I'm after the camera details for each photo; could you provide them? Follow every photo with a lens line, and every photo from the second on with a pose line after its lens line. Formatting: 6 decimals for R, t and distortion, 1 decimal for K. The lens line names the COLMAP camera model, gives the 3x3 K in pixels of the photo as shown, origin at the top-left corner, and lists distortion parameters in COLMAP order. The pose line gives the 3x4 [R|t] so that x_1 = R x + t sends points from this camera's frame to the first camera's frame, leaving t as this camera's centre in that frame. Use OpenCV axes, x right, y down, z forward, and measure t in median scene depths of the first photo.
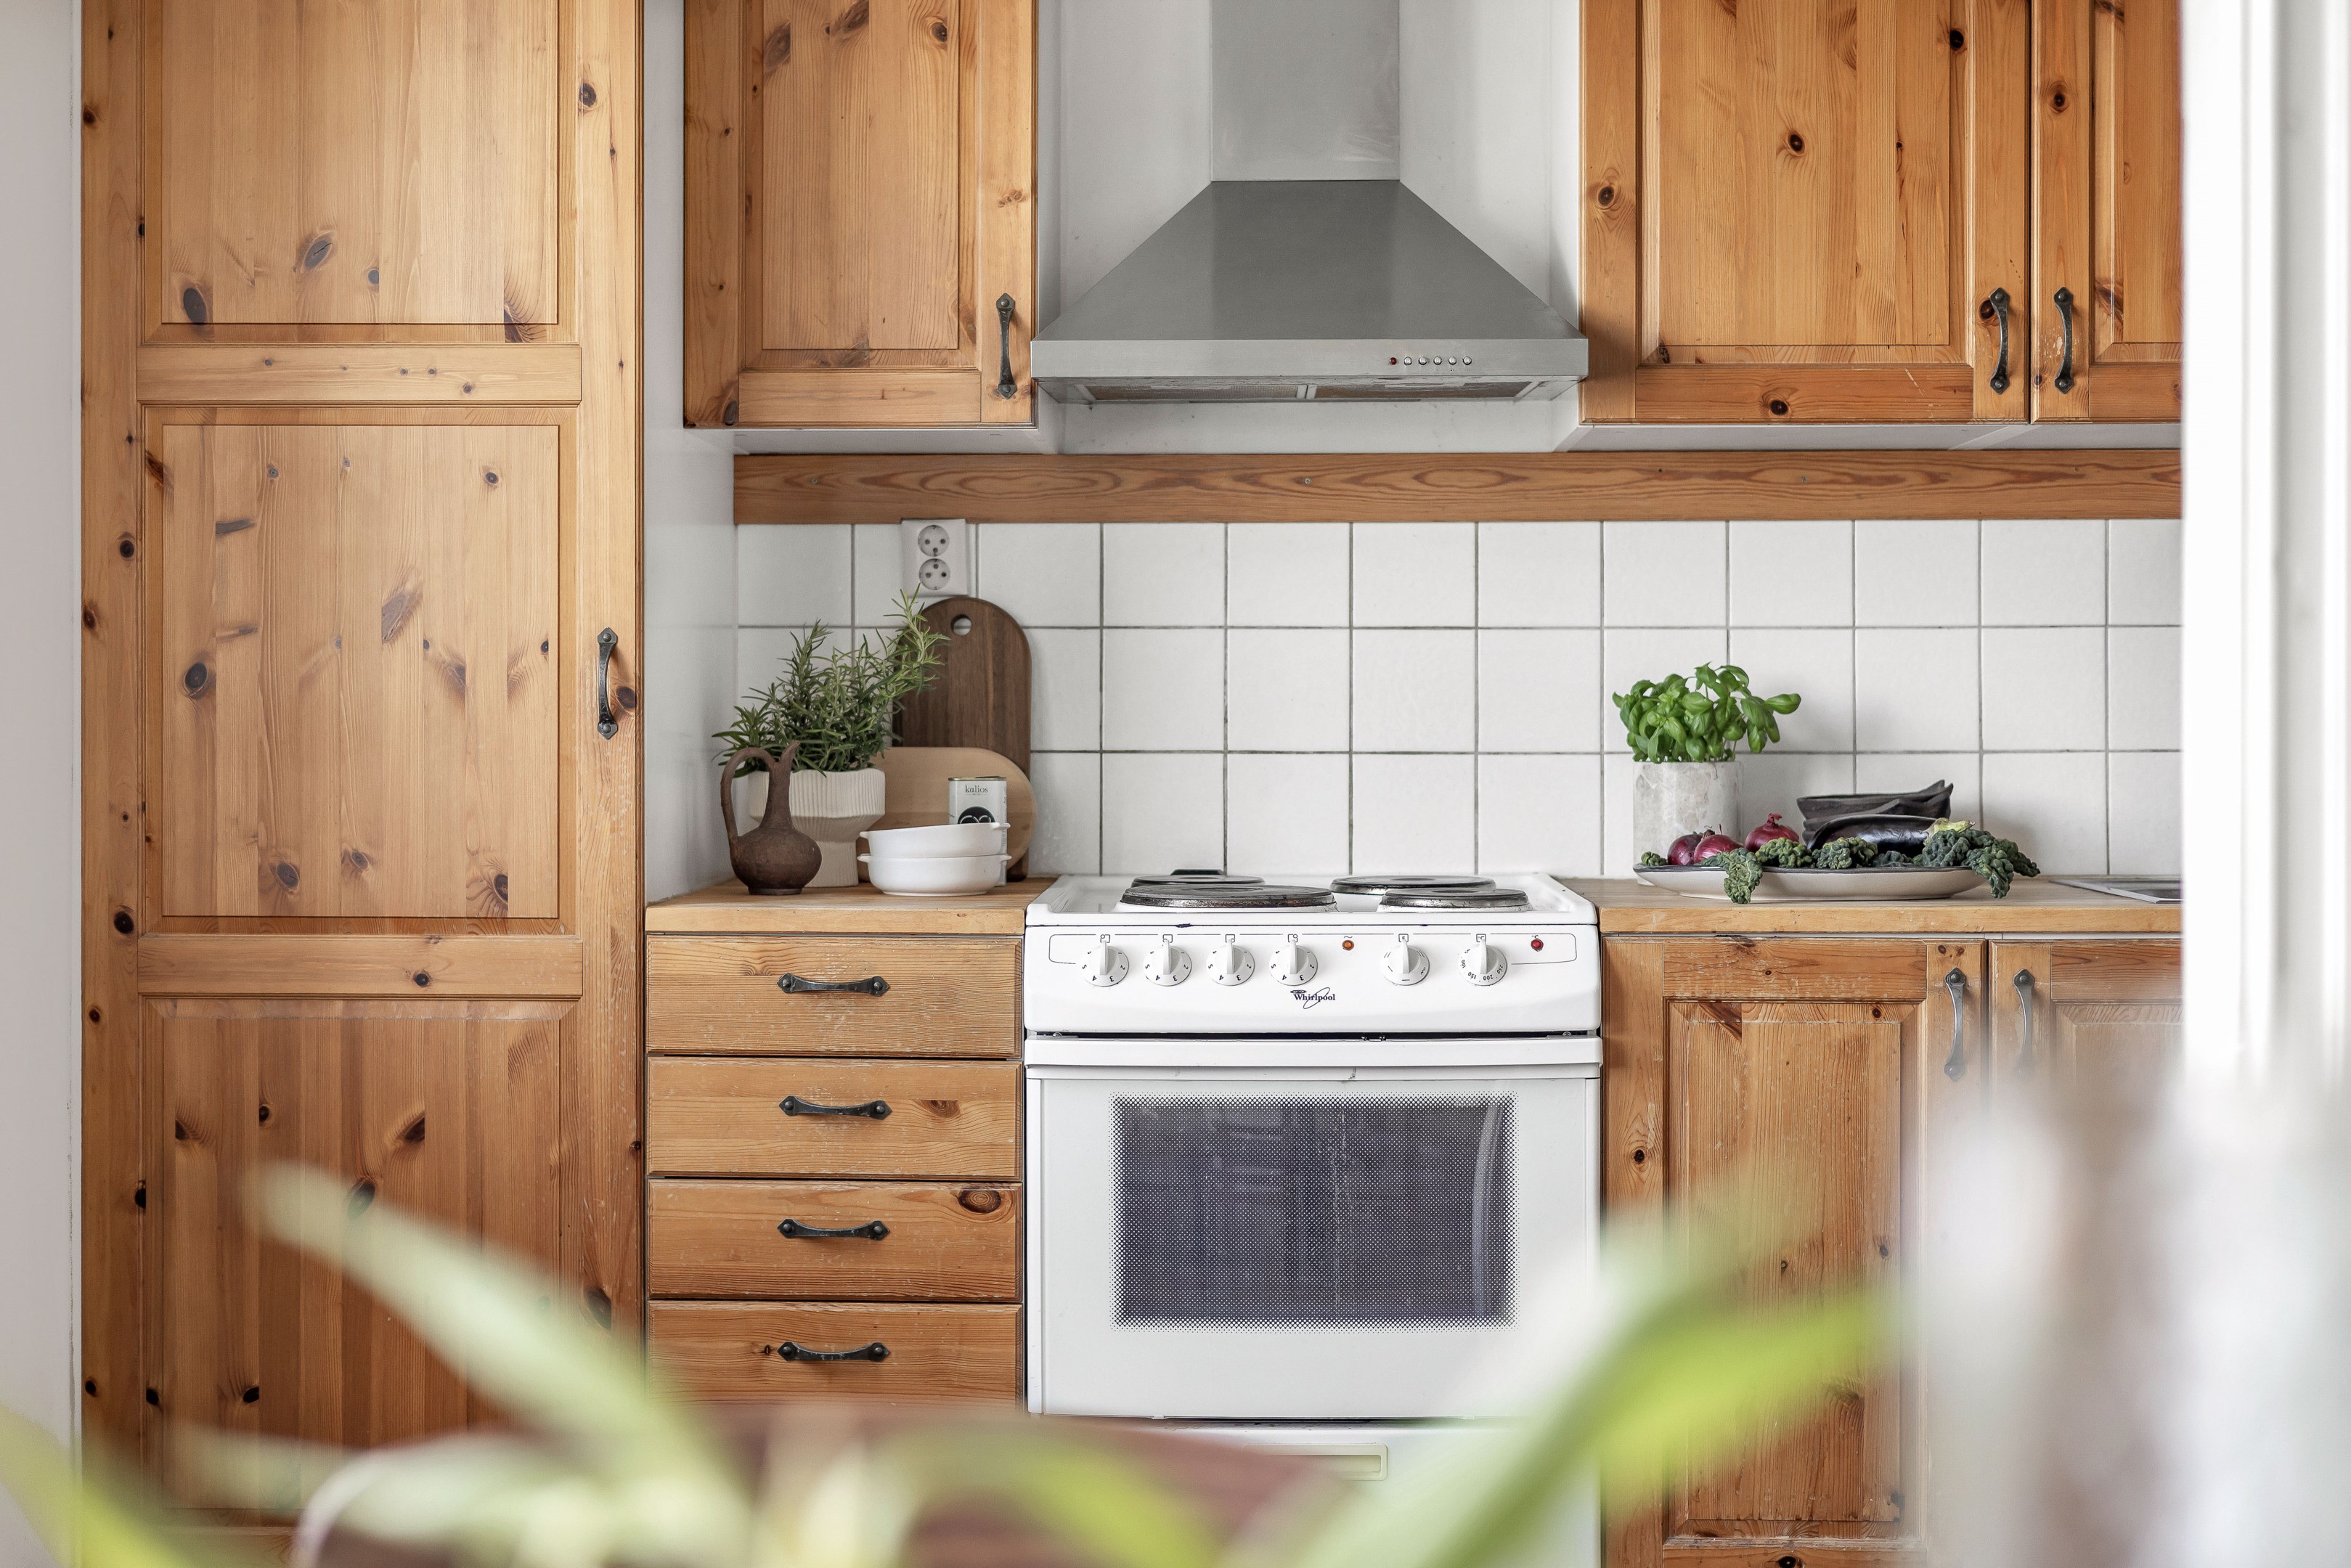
lens RADIAL K [[3323.1, 0, 1175.5], [0, 3323.1, 784.0], [0, 0, 1]] dist [-0.003745, 0.055510]
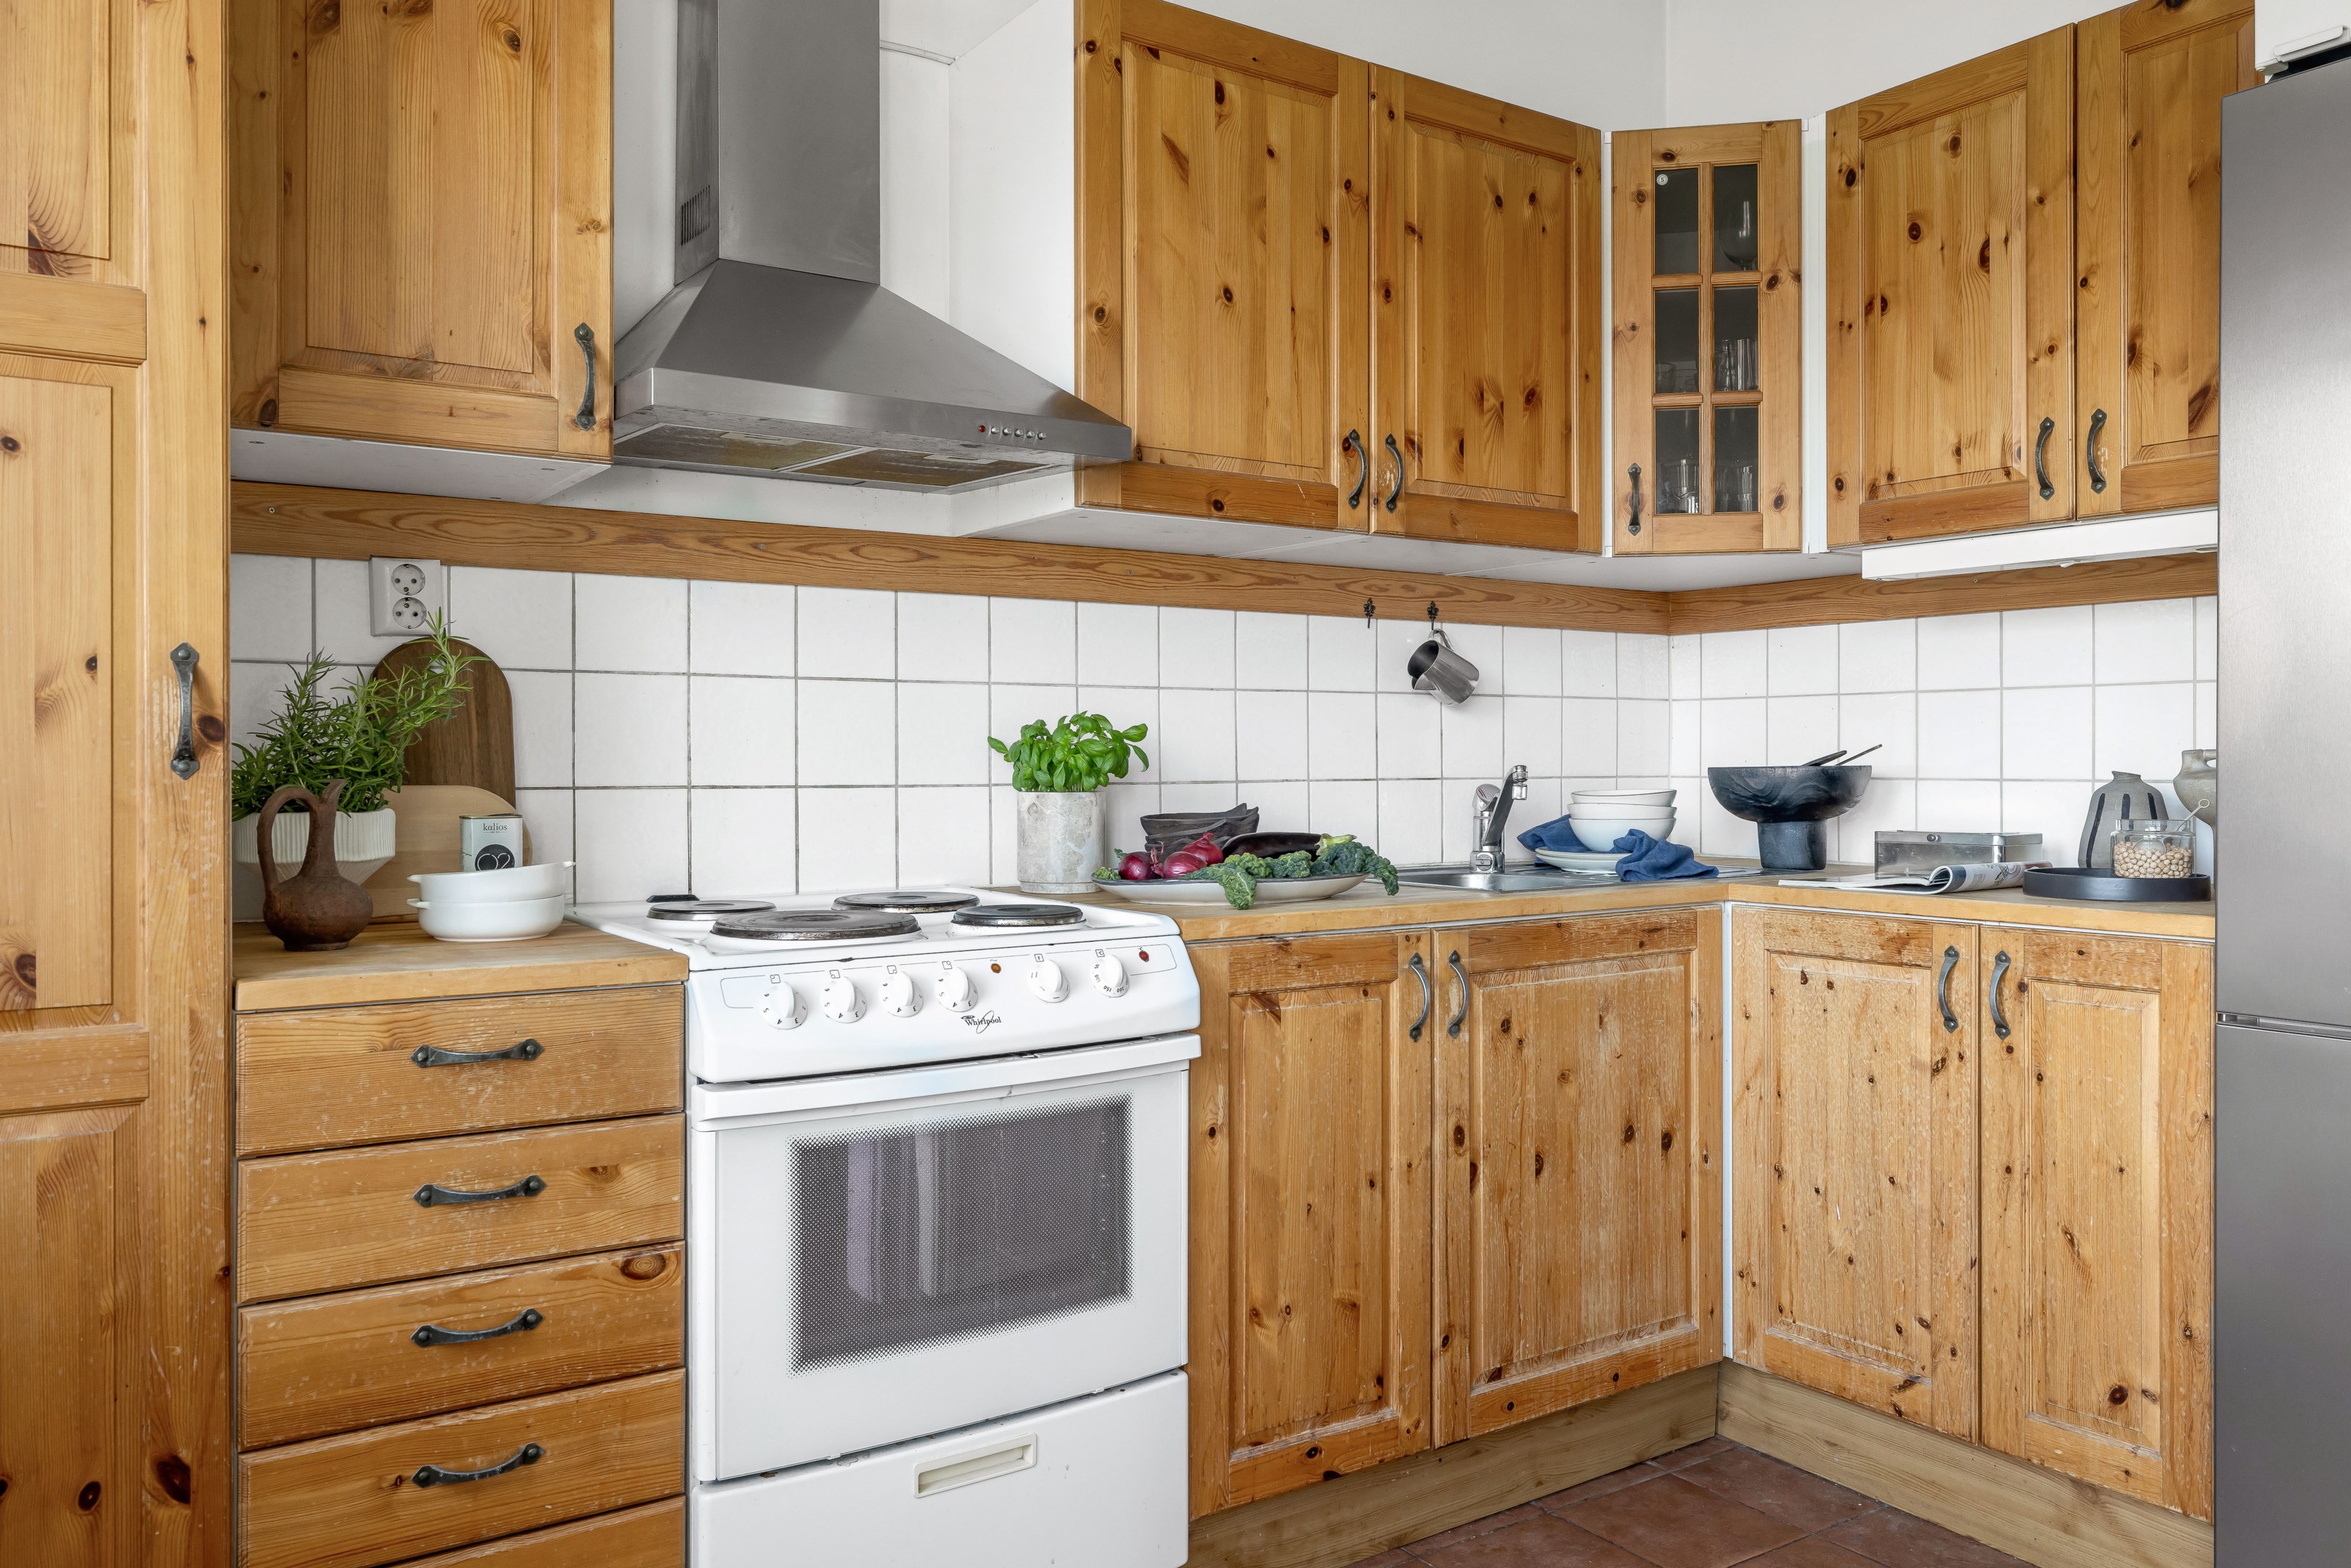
lens RADIAL K [[1729.0, 0, 1175.4], [0, 1729.0, 779.9], [0, 0, 1]] dist [0.001244, 0.004279]
pose [[0.809312, -0.007447, 0.587332, -0.222519], [0.013481, 0.999892, -0.005898, -0.007555], [-0.587225, 0.012691, 0.809324, 0.511378]]
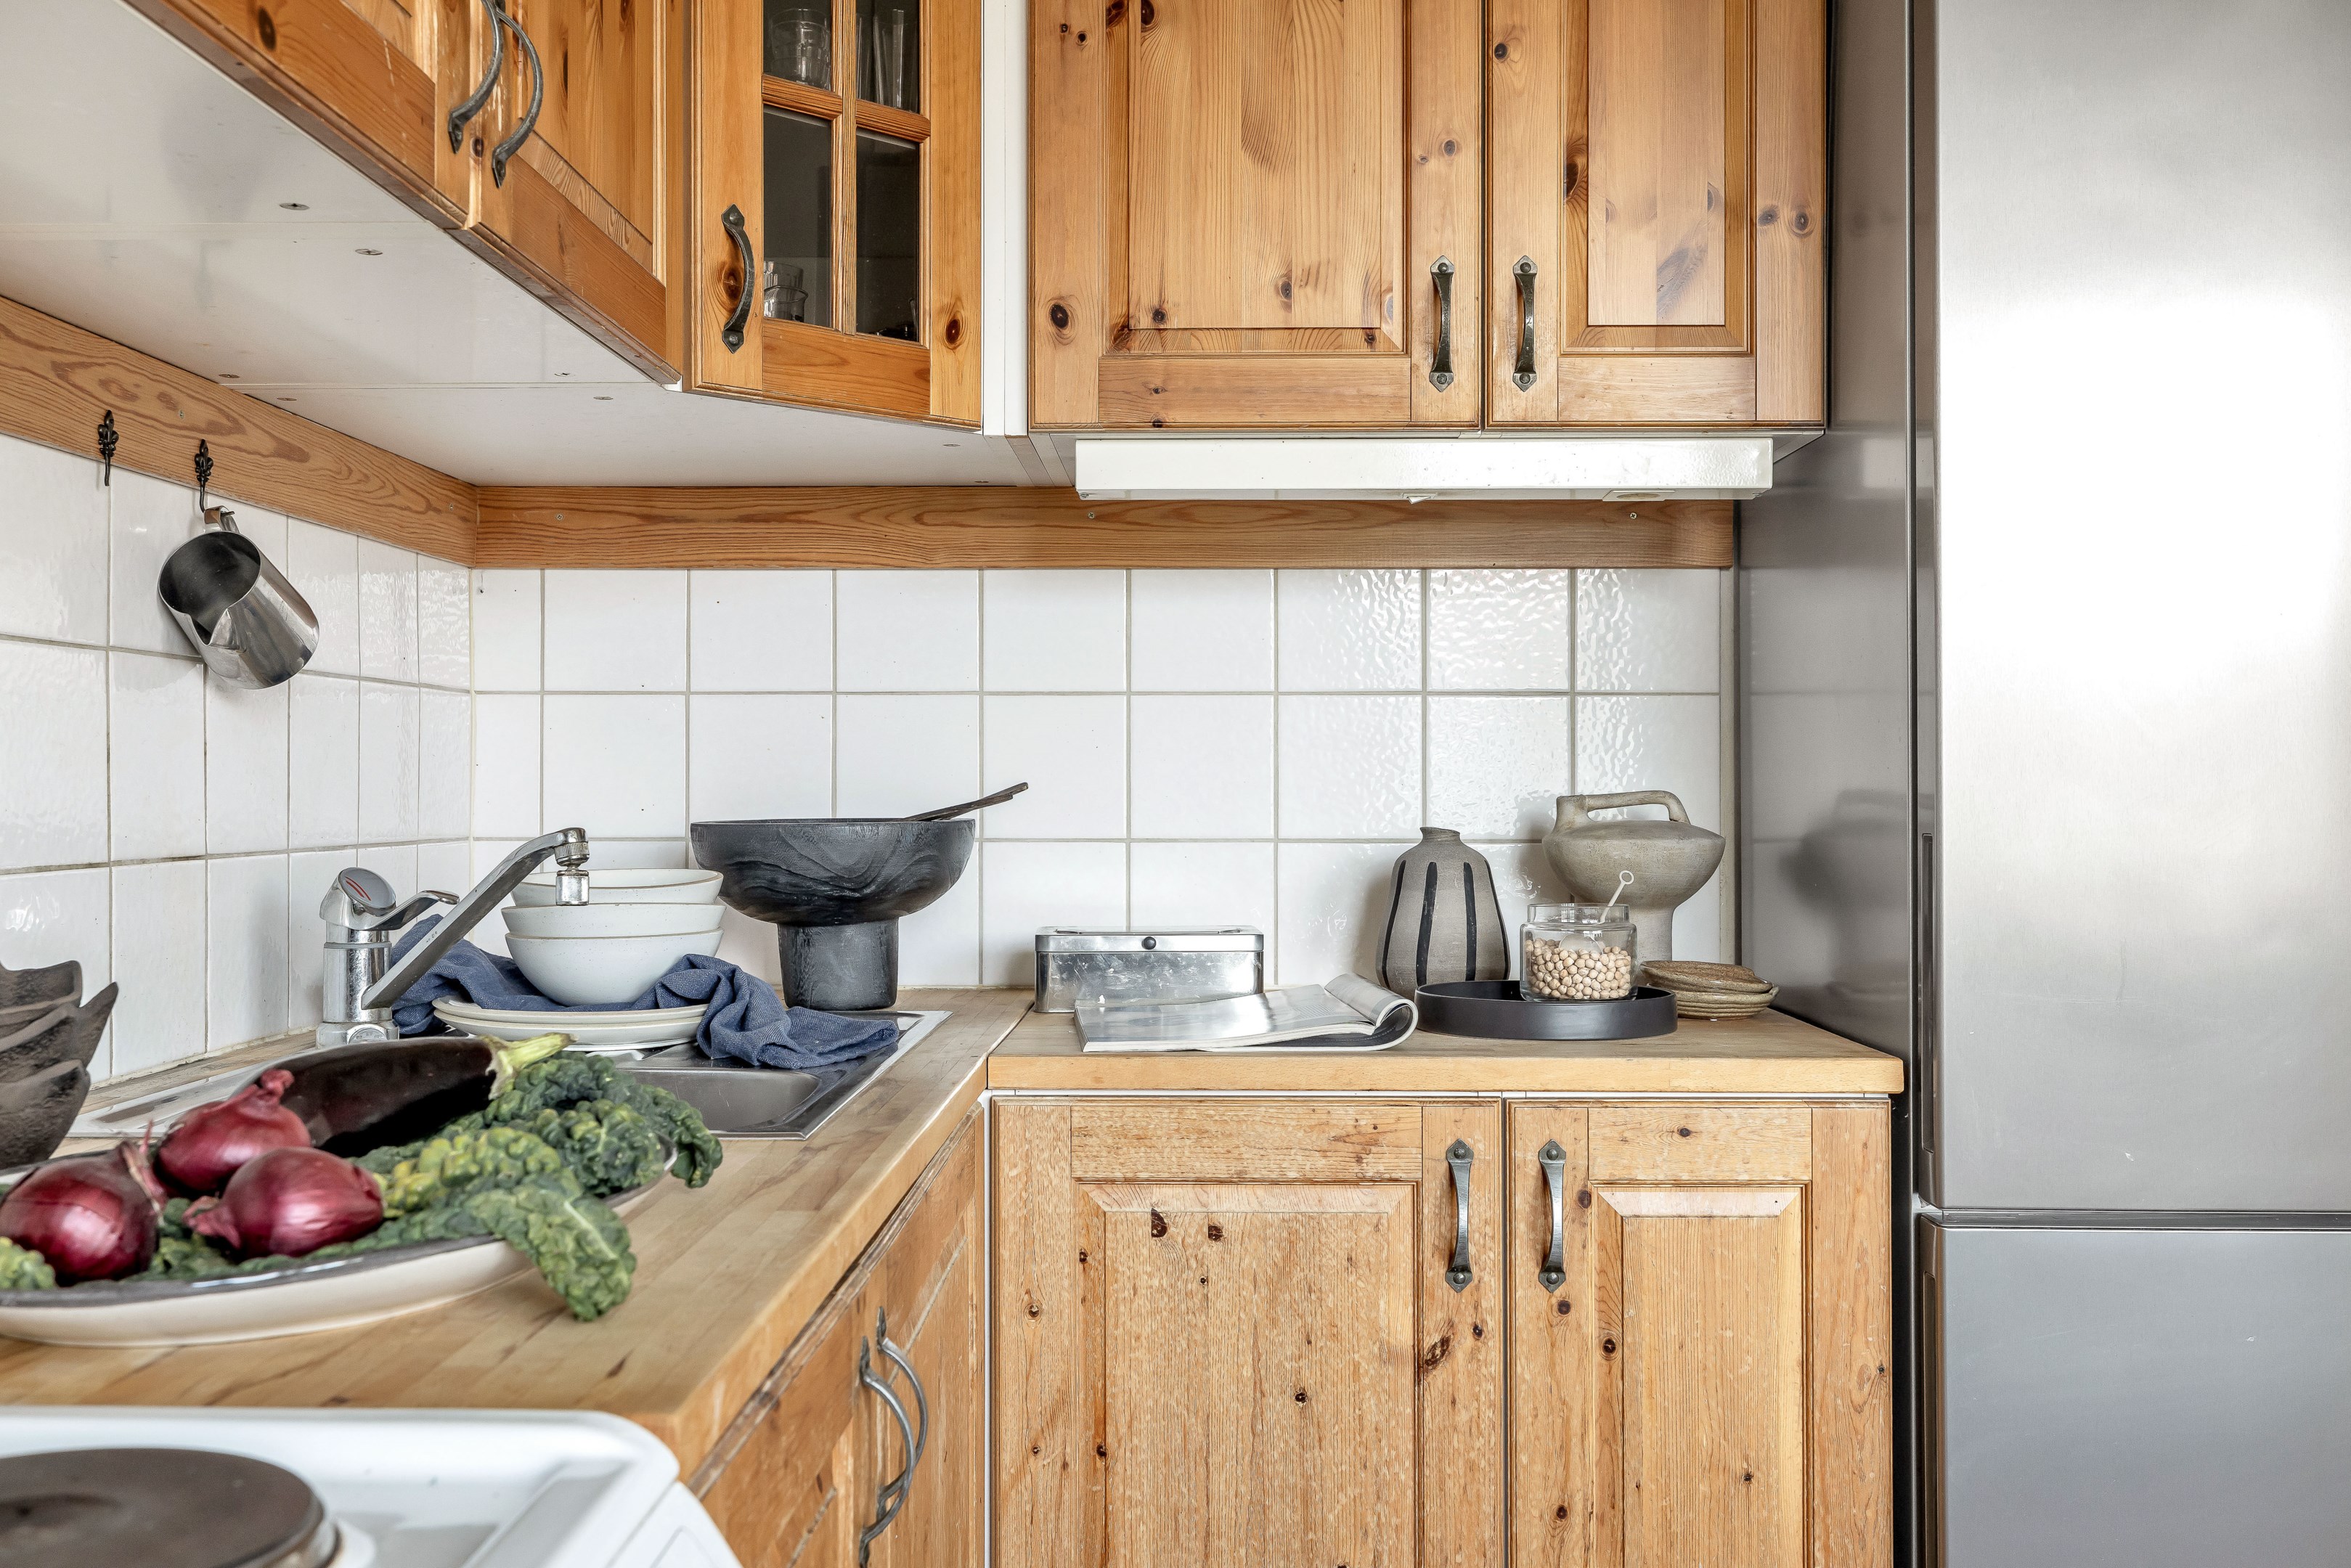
lens RADIAL K [[2280.0, 0, 1175.5], [0, 2280.0, 784.0], [0, 0, 1]] dist [0.006587, 0.006552]
pose [[-0.000635, 0.001158, 0.999999, -0.111409], [0.020510, 0.999789, -0.001144, -0.020641], [-0.999789, 0.020510, -0.000658, 0.877268]]
